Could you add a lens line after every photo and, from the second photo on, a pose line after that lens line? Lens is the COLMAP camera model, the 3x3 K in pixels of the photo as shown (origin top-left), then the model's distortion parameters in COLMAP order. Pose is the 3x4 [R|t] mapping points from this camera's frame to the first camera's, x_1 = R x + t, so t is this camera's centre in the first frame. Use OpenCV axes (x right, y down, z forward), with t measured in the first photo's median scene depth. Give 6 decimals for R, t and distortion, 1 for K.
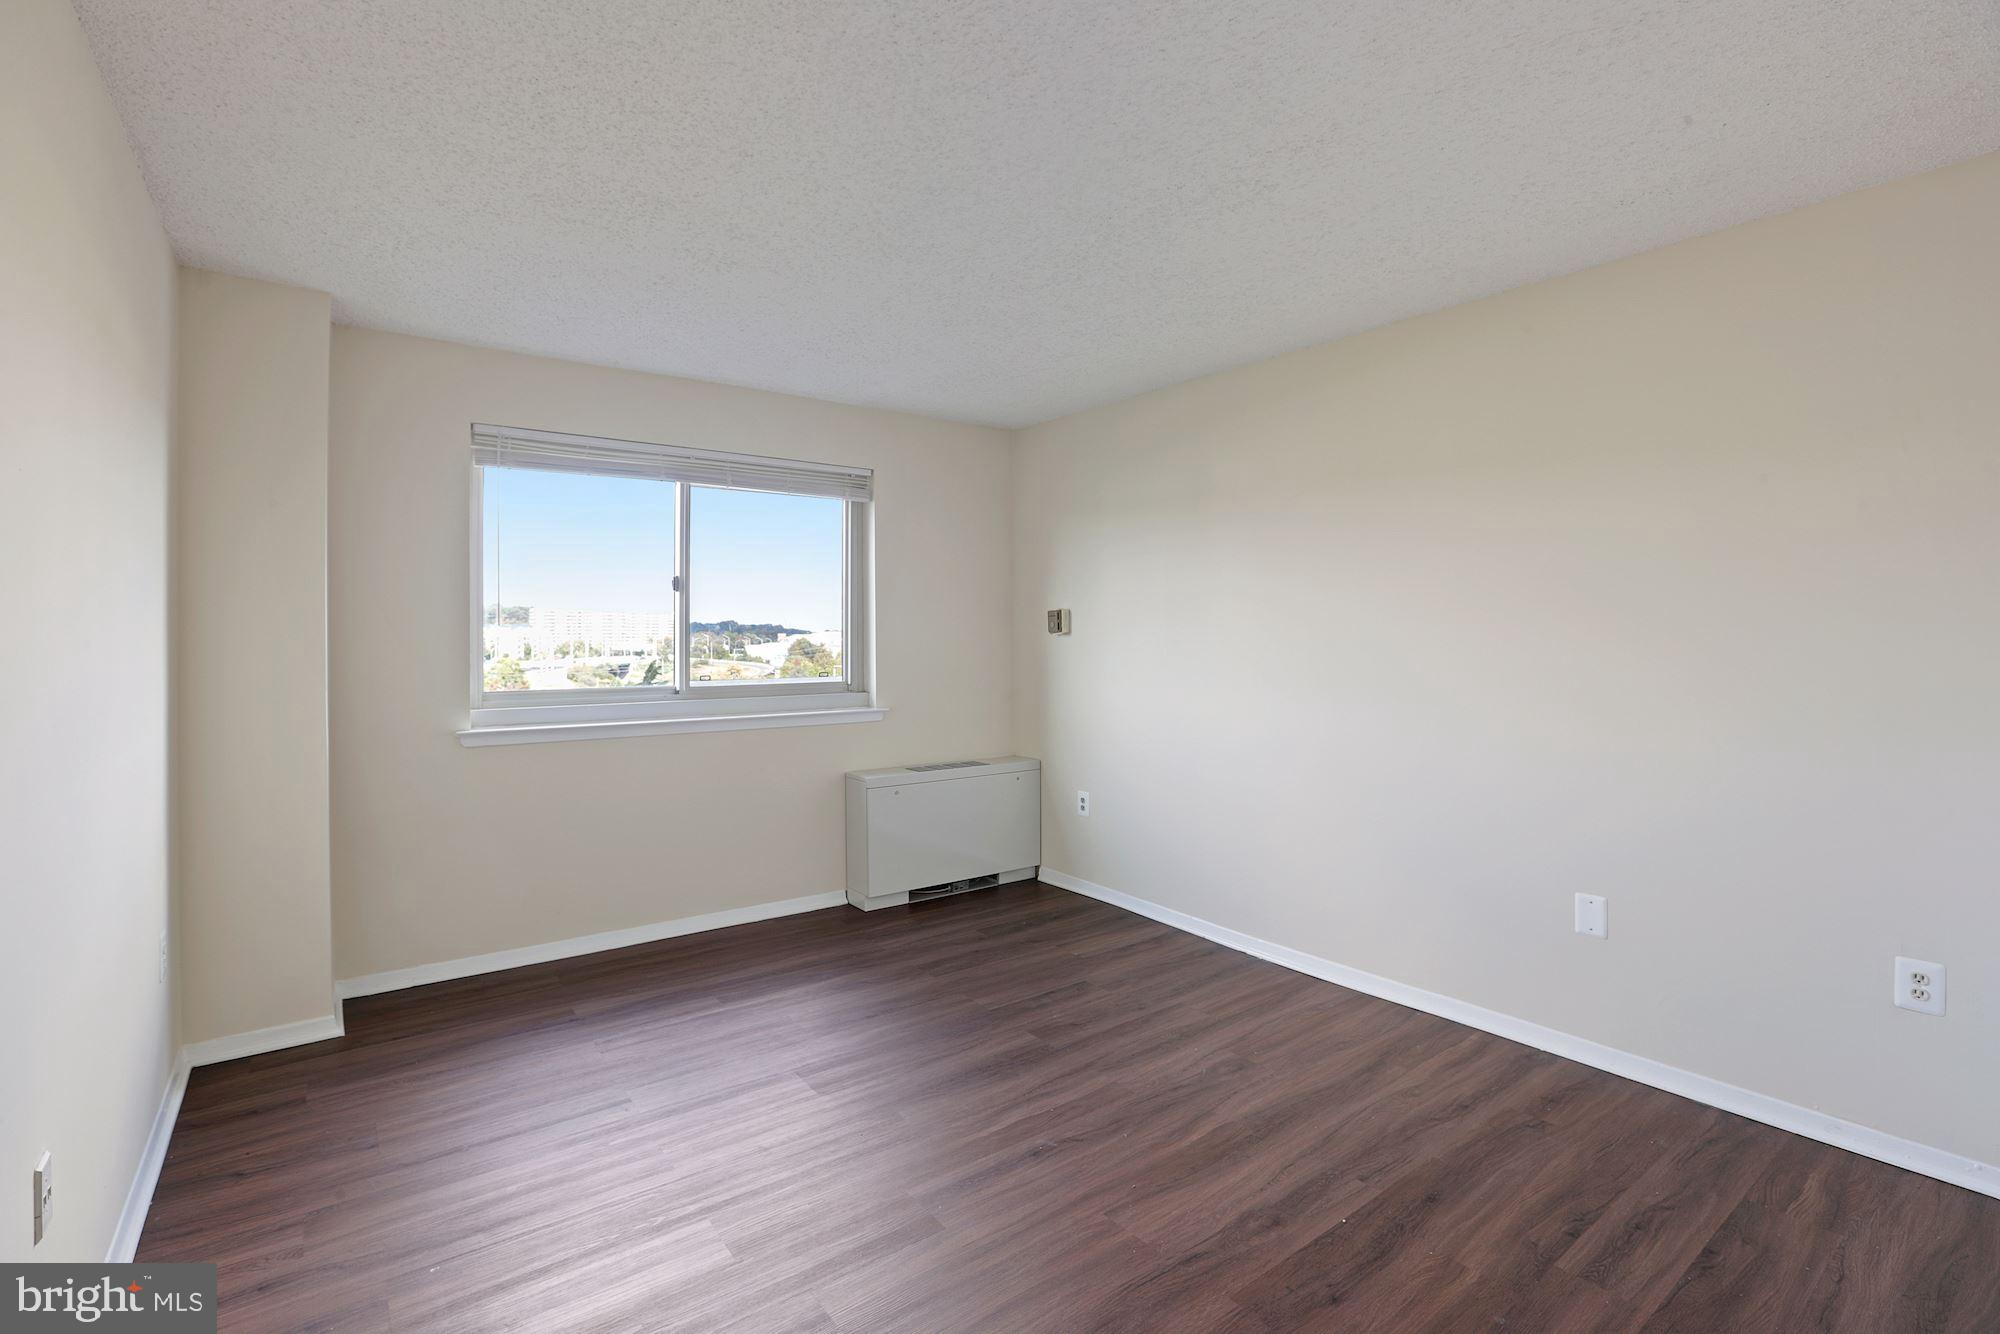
lens RADIAL K [[918.9, 0, 1005.1], [0, 918.9, 647.7], [0, 0, 1]] dist [-0.036322, 0.008611]
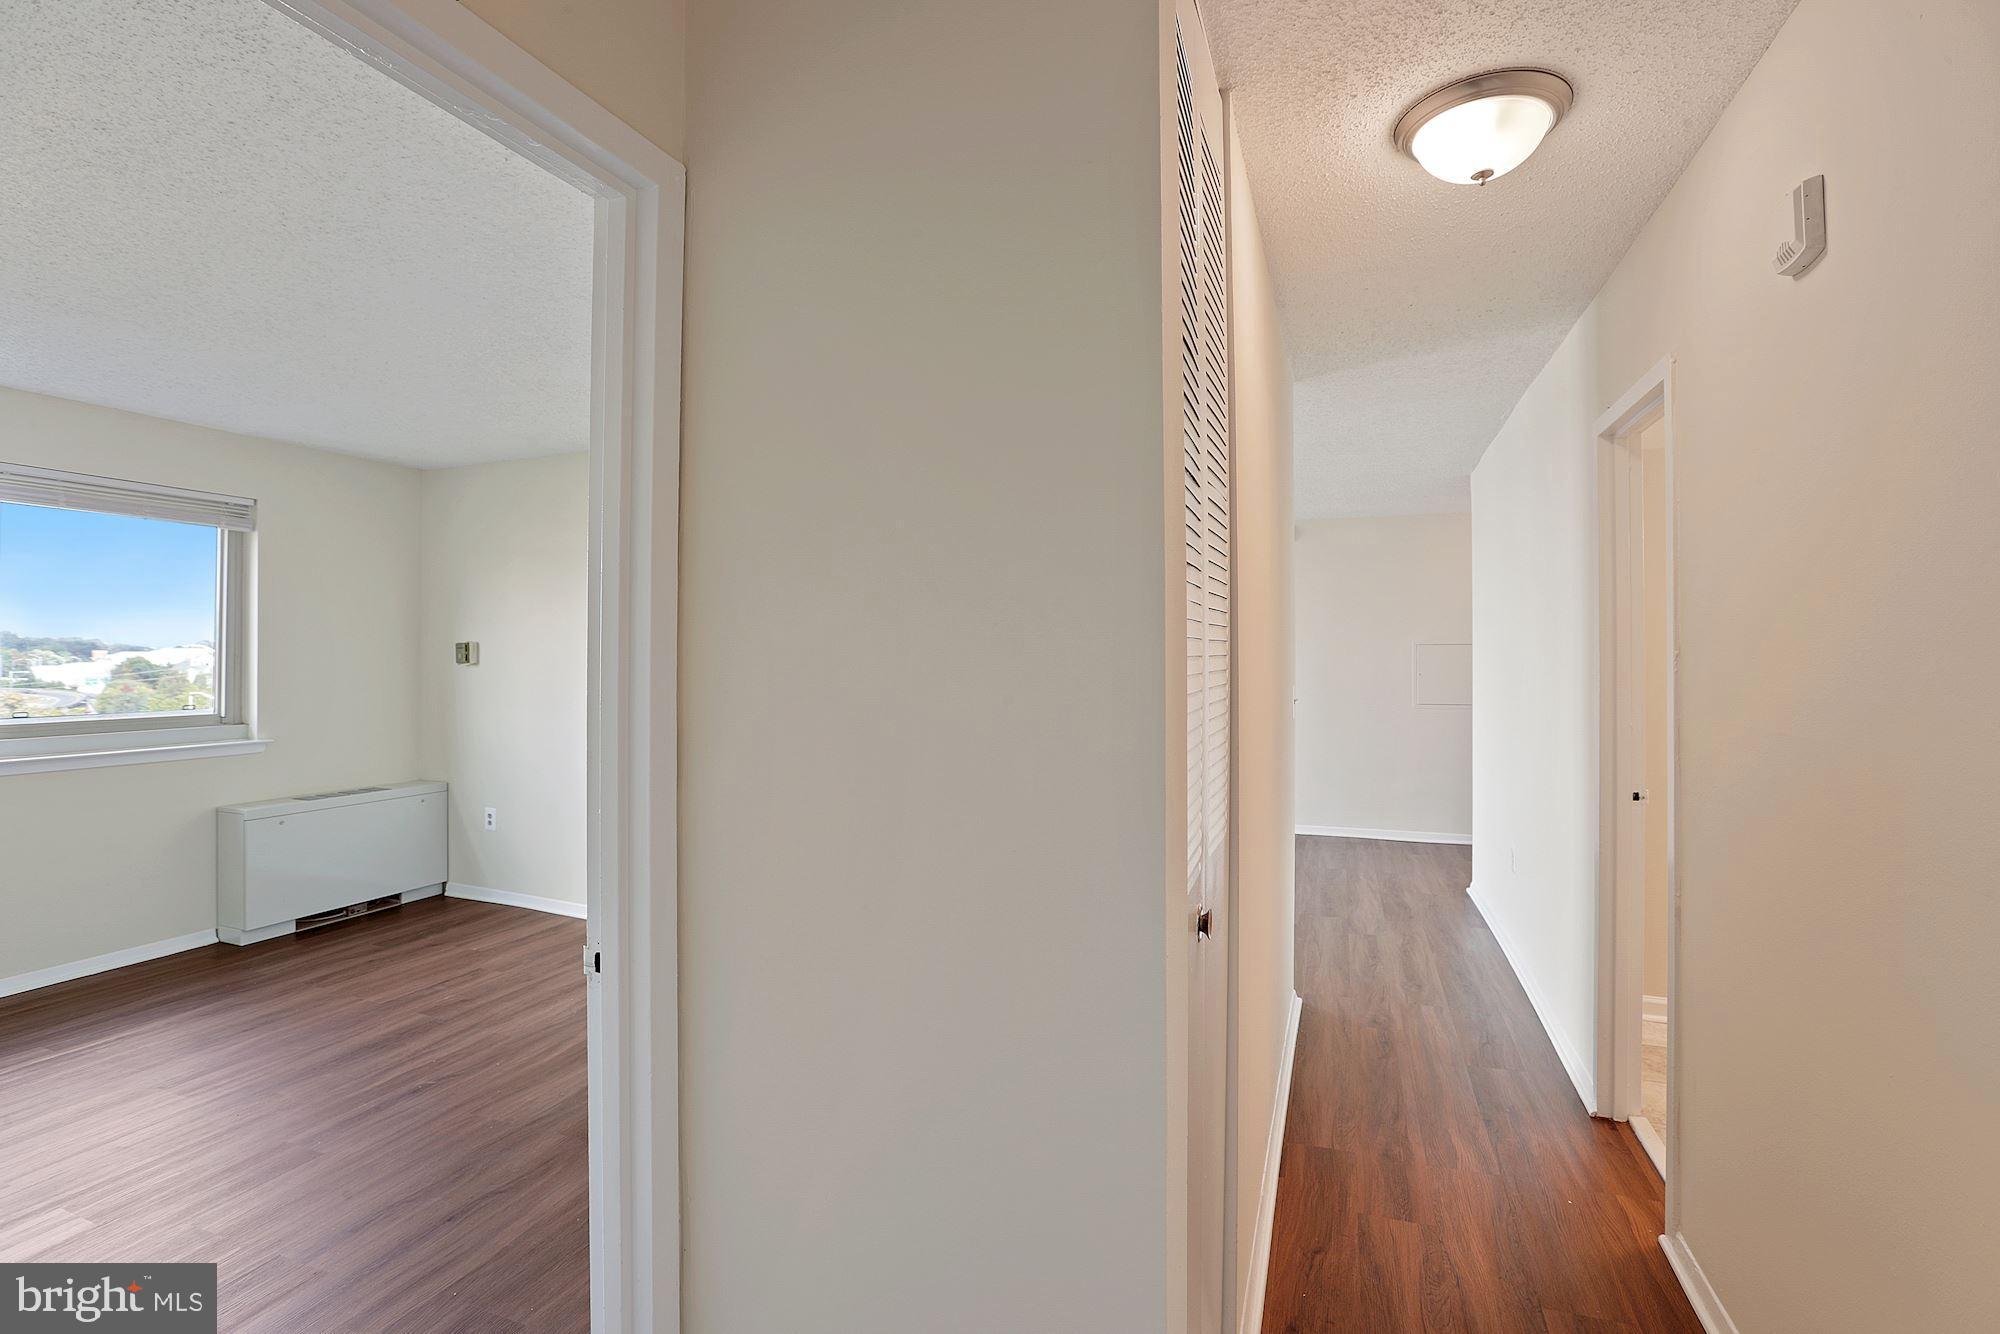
lens RADIAL K [[918.9, 0, 1006.6], [0, 918.9, 648.2], [0, 0, 1]] dist [-0.036322, 0.008611]
pose [[0.850363, 0.008191, 0.526133, 0.052166], [0.003092, 0.999784, -0.020562, -0.014962], [-0.526187, 0.019112, 0.850154, -0.361668]]
